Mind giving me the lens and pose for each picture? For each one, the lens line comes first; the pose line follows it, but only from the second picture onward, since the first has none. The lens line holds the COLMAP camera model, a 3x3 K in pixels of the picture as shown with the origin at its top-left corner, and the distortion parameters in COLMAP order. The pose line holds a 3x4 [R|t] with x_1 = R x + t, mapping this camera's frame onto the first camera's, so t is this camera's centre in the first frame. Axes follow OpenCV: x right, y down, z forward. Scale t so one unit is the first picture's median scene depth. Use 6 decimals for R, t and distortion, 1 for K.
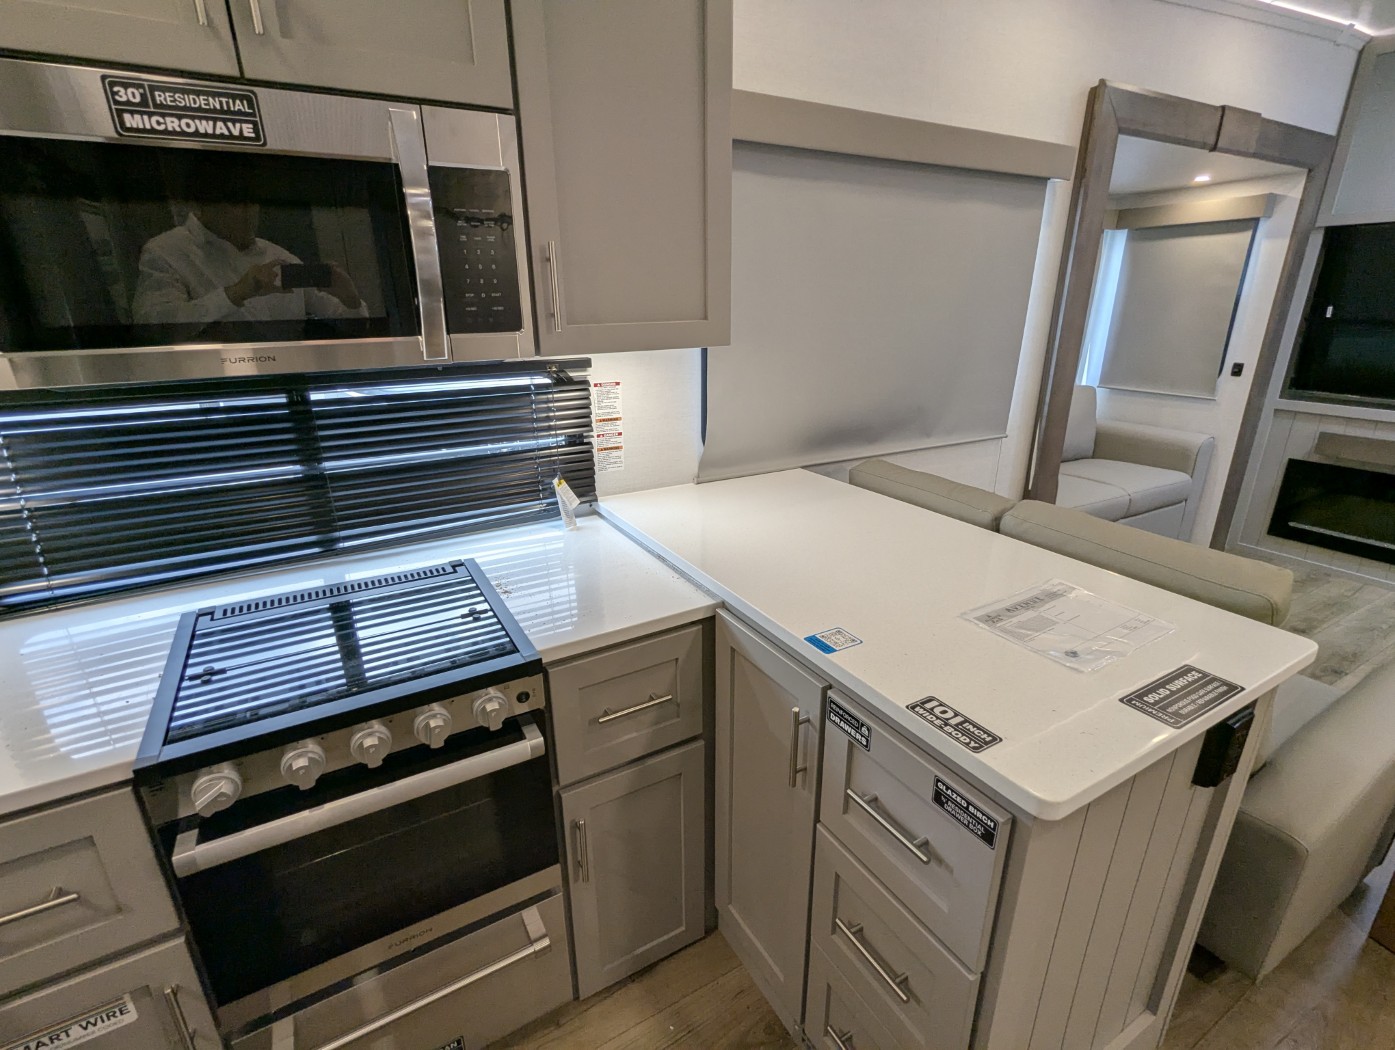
lens RADIAL K [[665.7, 0, 697.5], [0, 665.7, 522.8], [0, 0, 1]] dist [-0.000913, 0.001280]
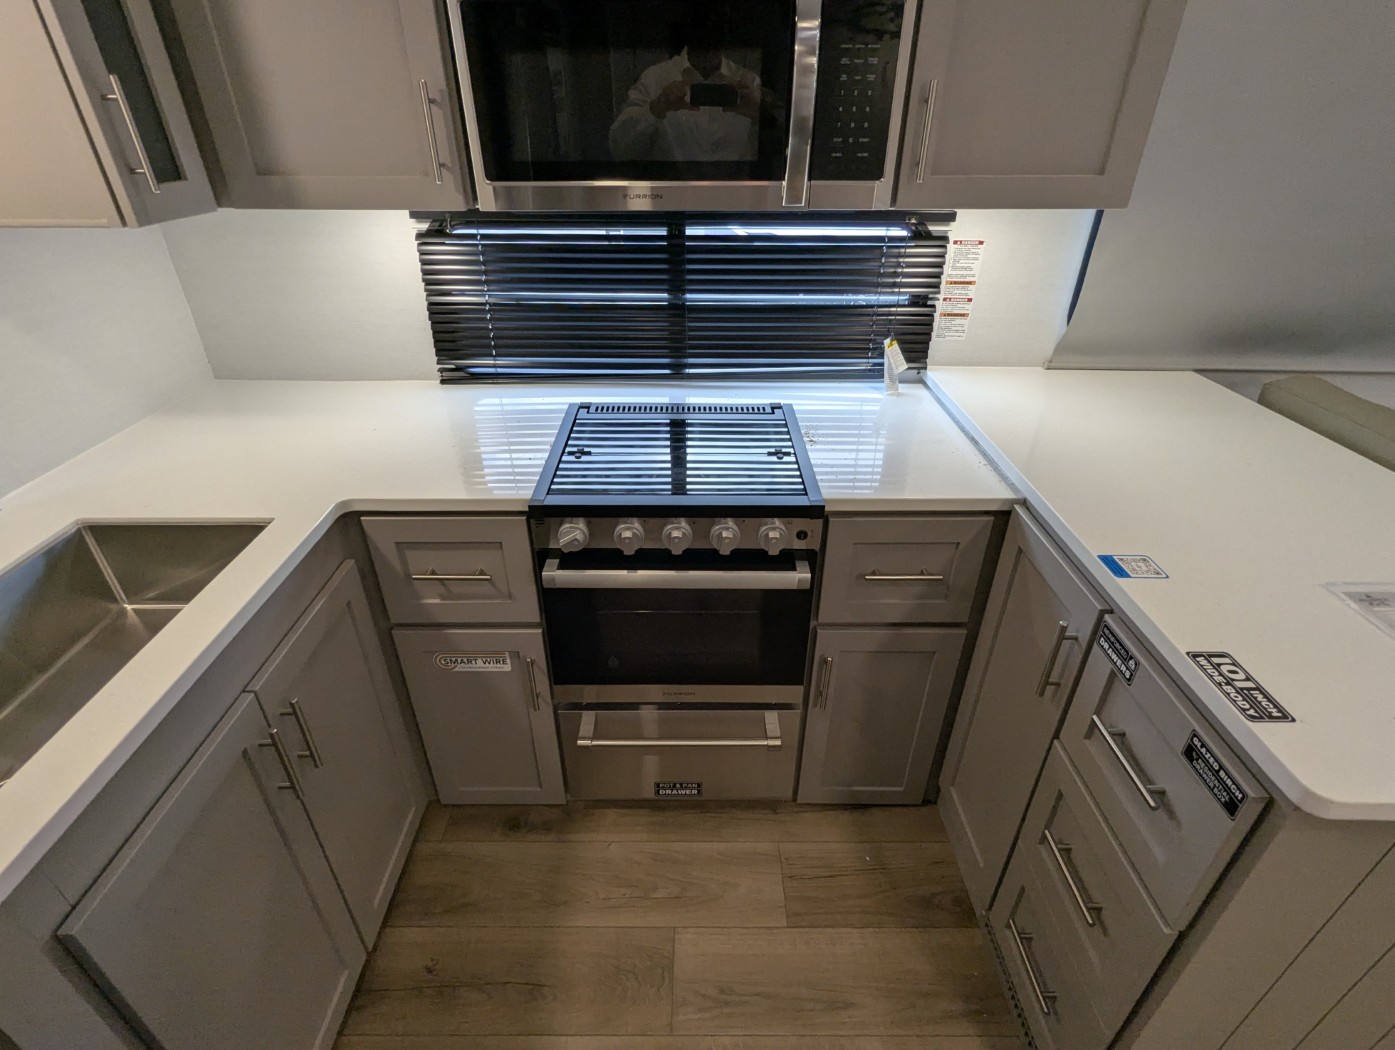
lens RADIAL K [[695.1, 0, 688.5], [0, 695.1, 526.9], [0, 0, 1]] dist [0.001086, -0.001027]
pose [[0.862201, 0.265492, -0.431420, 0.055961], [-0.172720, 0.954697, 0.242326, 0.000109], [0.476211, -0.134419, 0.868996, -0.076131]]
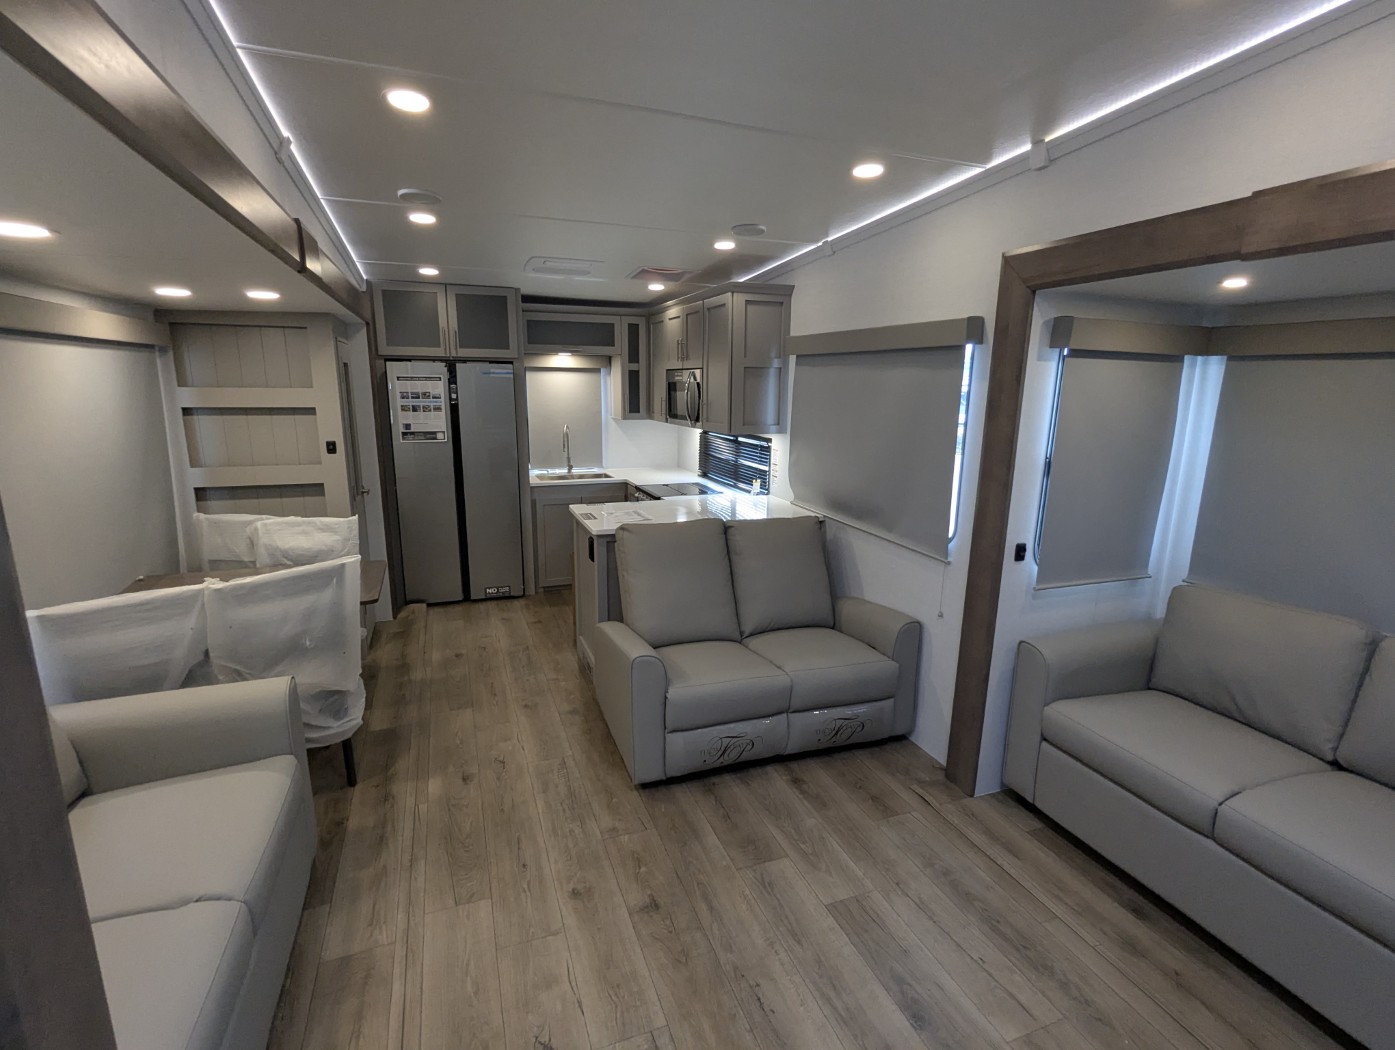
lens RADIAL K [[665.7, 0, 697.5], [0, 665.7, 522.8], [0, 0, 1]] dist [-0.000913, 0.001280]
pose [[-0.162006, 0.207794, -0.964663, 3.045224], [-0.338888, 0.906406, 0.252158, -0.631567], [0.926773, 0.367764, -0.076425, 1.319325]]
